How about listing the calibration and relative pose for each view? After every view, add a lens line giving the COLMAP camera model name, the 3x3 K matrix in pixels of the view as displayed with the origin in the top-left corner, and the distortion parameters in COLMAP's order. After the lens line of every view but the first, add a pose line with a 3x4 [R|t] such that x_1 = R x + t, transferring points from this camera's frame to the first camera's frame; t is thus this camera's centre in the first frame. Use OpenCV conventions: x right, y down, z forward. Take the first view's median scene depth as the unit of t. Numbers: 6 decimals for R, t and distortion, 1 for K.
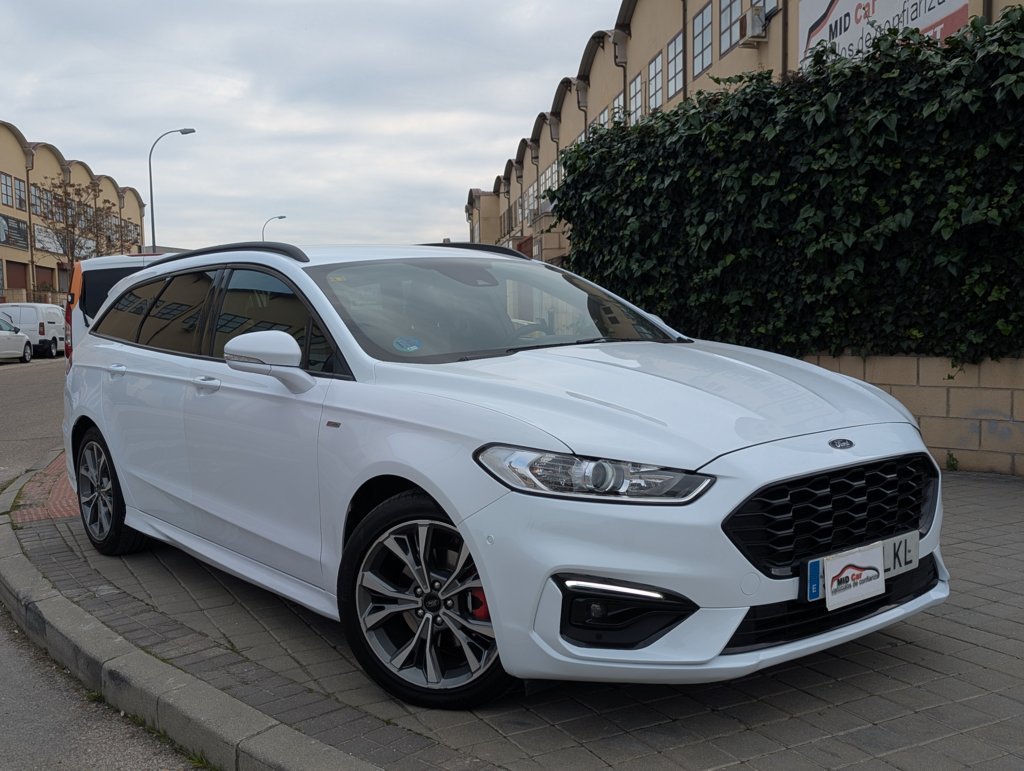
lens RADIAL K [[1084.4, 0, 513.3], [0, 1084.4, 415.9], [0, 0, 1]] dist [0.008396, -0.011550]
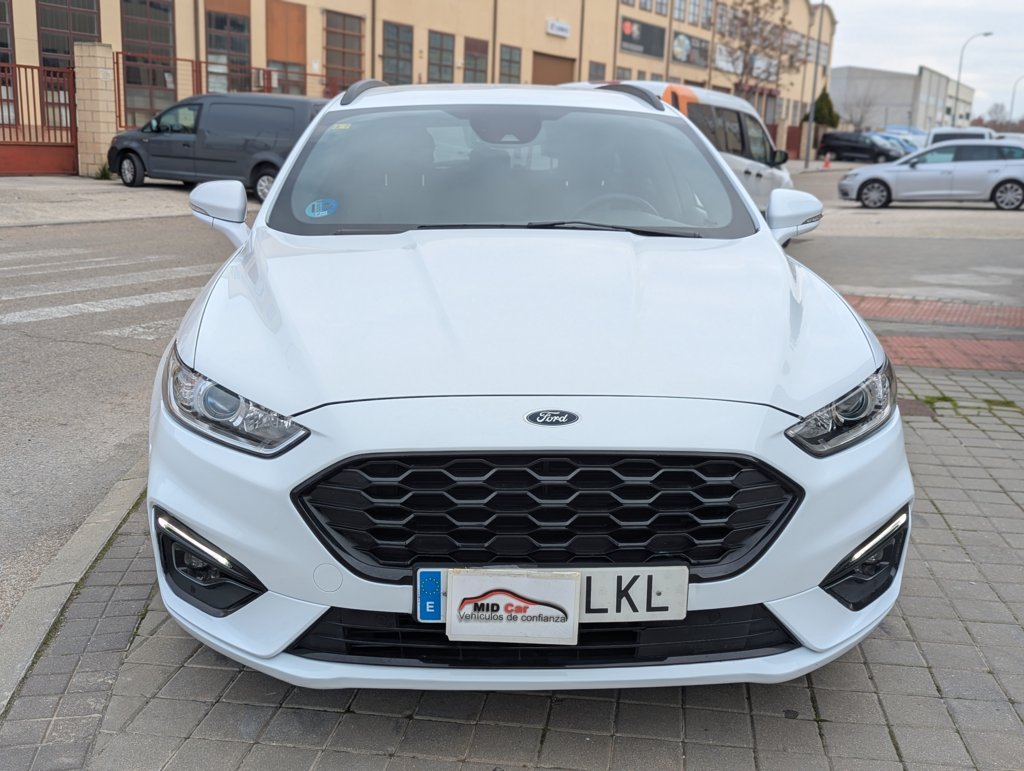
lens RADIAL K [[1092.2, 0, 512.0], [0, 1092.2, 385.5], [0, 0, 1]] dist [0.010515, -0.011367]
pose [[0.811713, 0.171906, -0.558185, 0.685075], [-0.097987, 0.982240, 0.160010, -0.104744], [0.575778, -0.075187, 0.814142, 0.440128]]
